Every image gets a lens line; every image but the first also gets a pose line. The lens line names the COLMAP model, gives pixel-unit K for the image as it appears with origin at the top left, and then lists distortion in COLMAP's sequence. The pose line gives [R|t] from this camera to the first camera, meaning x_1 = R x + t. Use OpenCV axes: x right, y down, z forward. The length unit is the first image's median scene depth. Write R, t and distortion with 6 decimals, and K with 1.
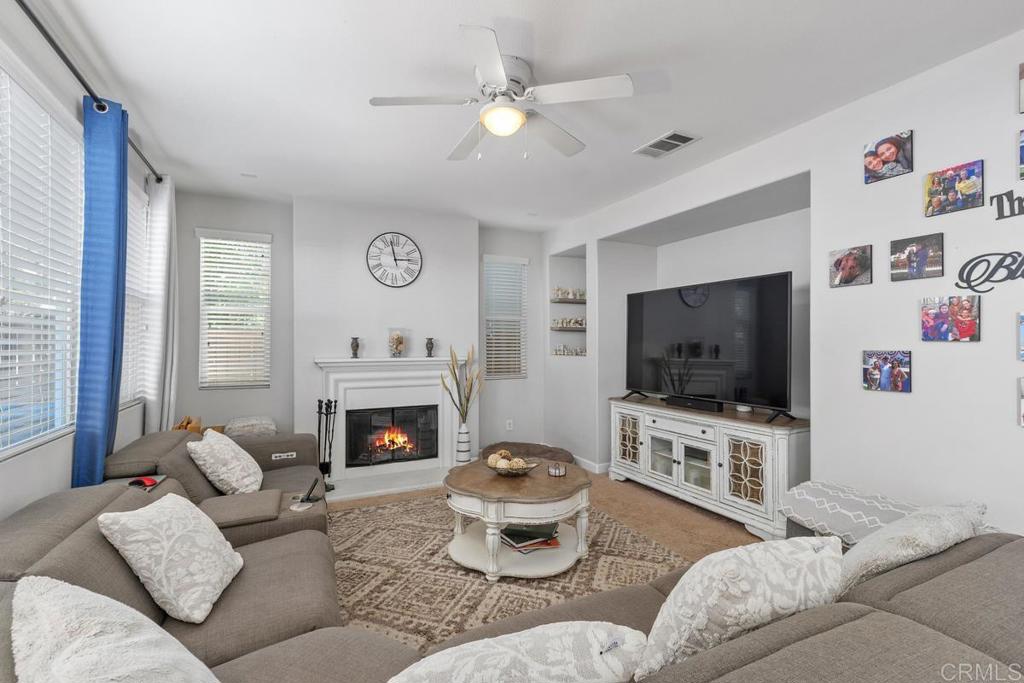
lens RADIAL K [[474.3, 0, 511.7], [0, 474.3, 345.6], [0, 0, 1]] dist [0.001799, 0.000562]
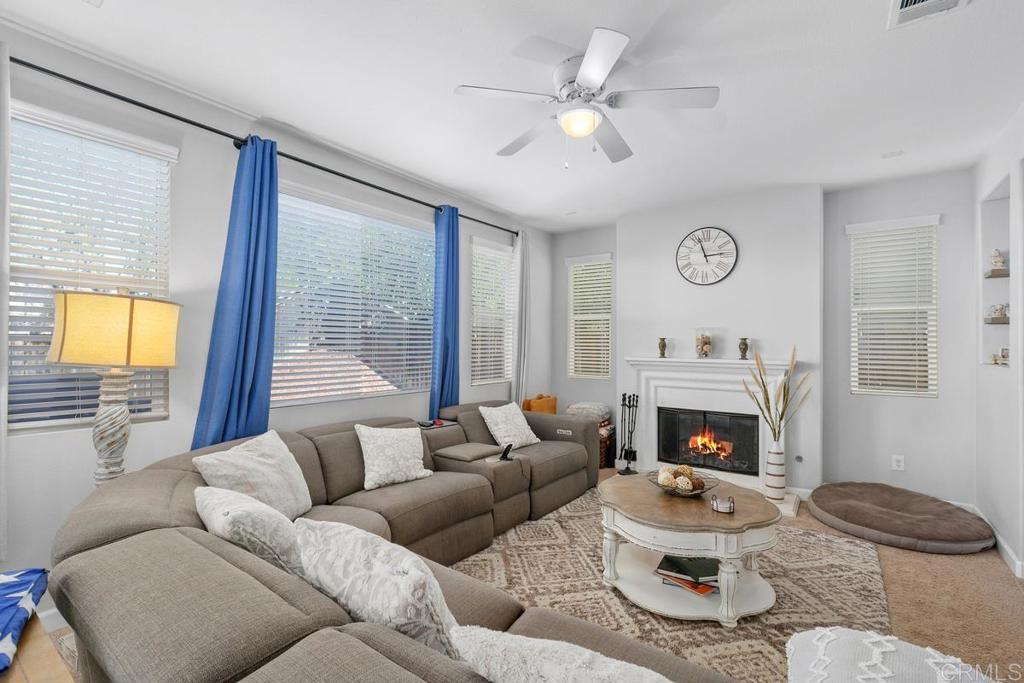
lens RADIAL K [[474.3, 0, 511.7], [0, 474.3, 345.6], [0, 0, 1]] dist [0.001799, 0.000562]
pose [[0.448640, 0.006445, -0.893689, 0.446923], [-0.007770, 0.999964, 0.003311, -0.001058], [0.893679, 0.005459, 0.448675, 0.229337]]
